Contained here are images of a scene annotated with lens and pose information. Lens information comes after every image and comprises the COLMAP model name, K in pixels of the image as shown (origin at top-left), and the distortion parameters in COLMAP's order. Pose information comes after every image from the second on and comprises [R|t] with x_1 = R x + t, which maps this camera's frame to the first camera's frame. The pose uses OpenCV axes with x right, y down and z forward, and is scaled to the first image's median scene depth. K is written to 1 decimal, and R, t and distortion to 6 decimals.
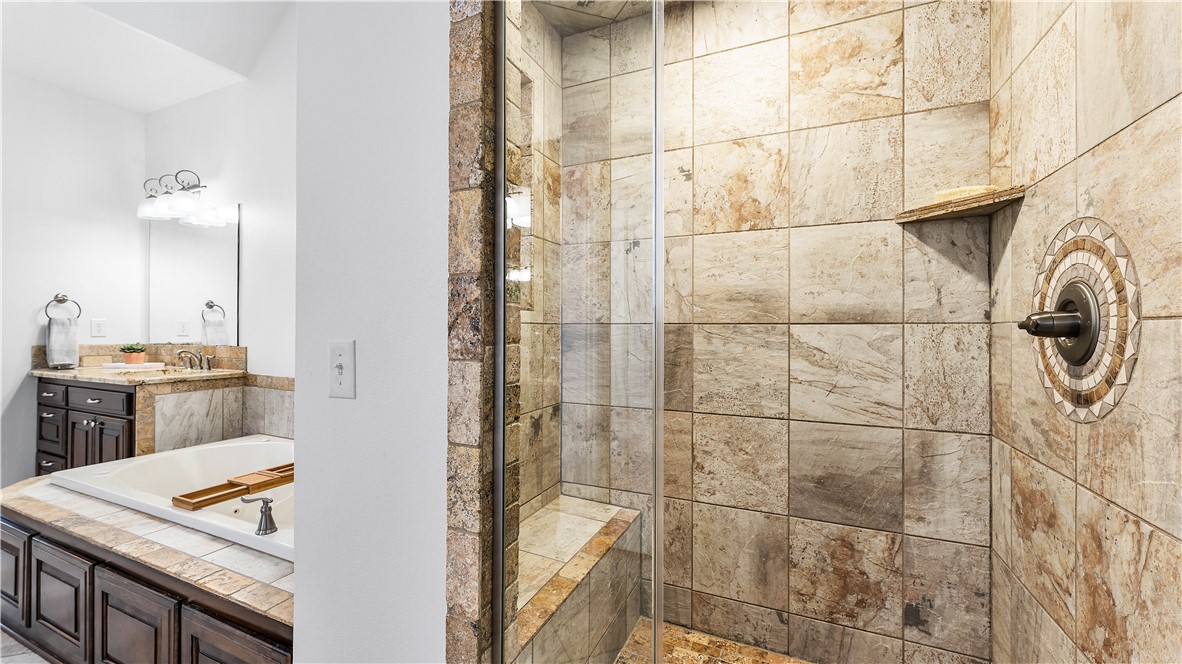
lens RADIAL K [[475.9, 0, 588.9], [0, 475.9, 328.5], [0, 0, 1]] dist [-0.003879, 0.000492]
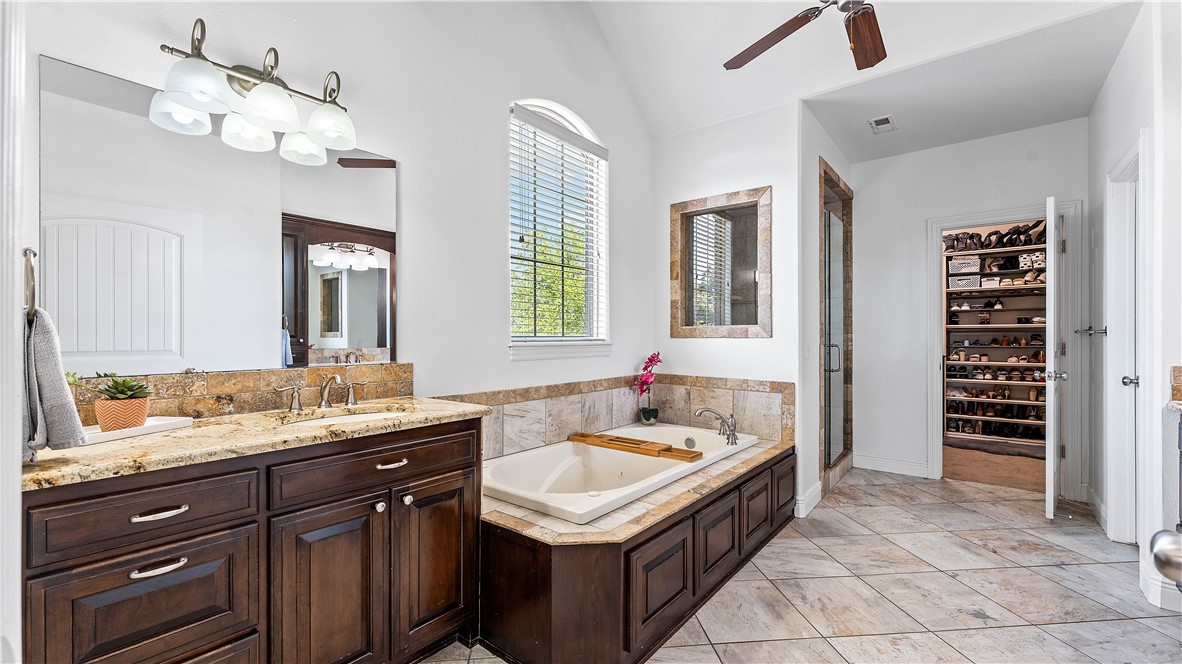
lens RADIAL K [[475.9, 0, 590.6], [0, 475.9, 335.4], [0, 0, 1]] dist [-0.003879, 0.000492]
pose [[0.257972, -0.002630, 0.966149, -1.480231], [0.001024, 0.999996, 0.002449, -0.006224], [-0.966152, 0.000358, 0.257973, 0.589926]]
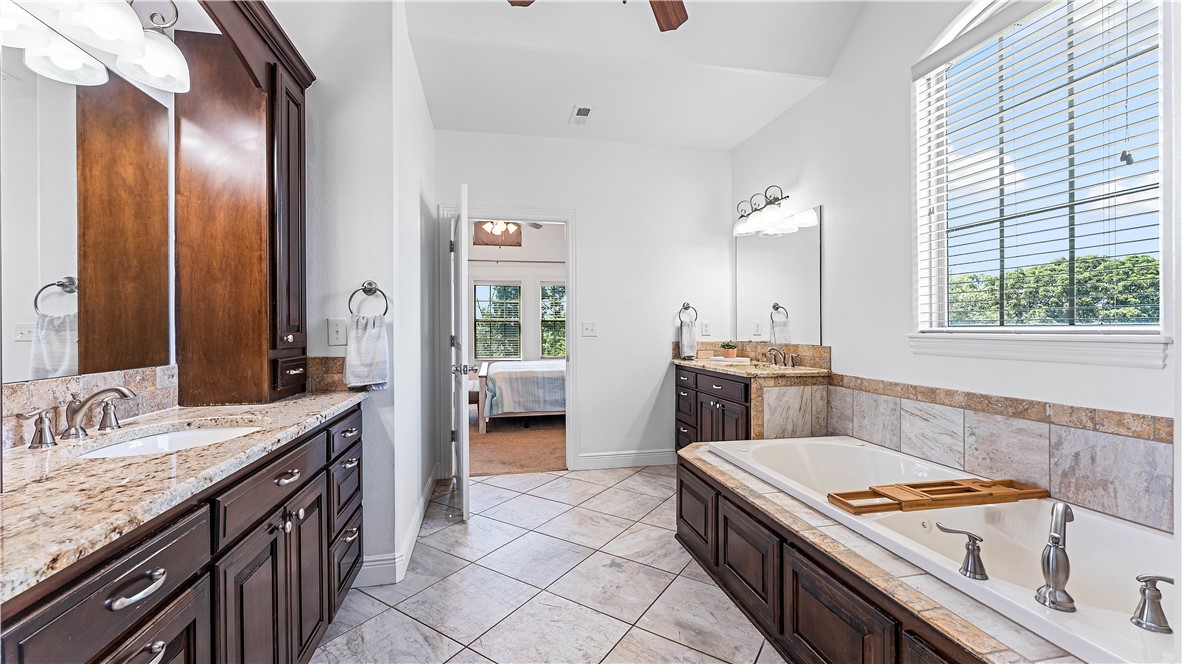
lens RADIAL K [[475.9, 0, 574.4], [0, 475.9, 328.1], [0, 0, 1]] dist [-0.003879, 0.000492]
pose [[0.569333, -0.006001, -0.822085, -0.222822], [0.004748, 0.999981, -0.004011, 0.001864], [0.822093, -0.001620, 0.569351, -0.015353]]
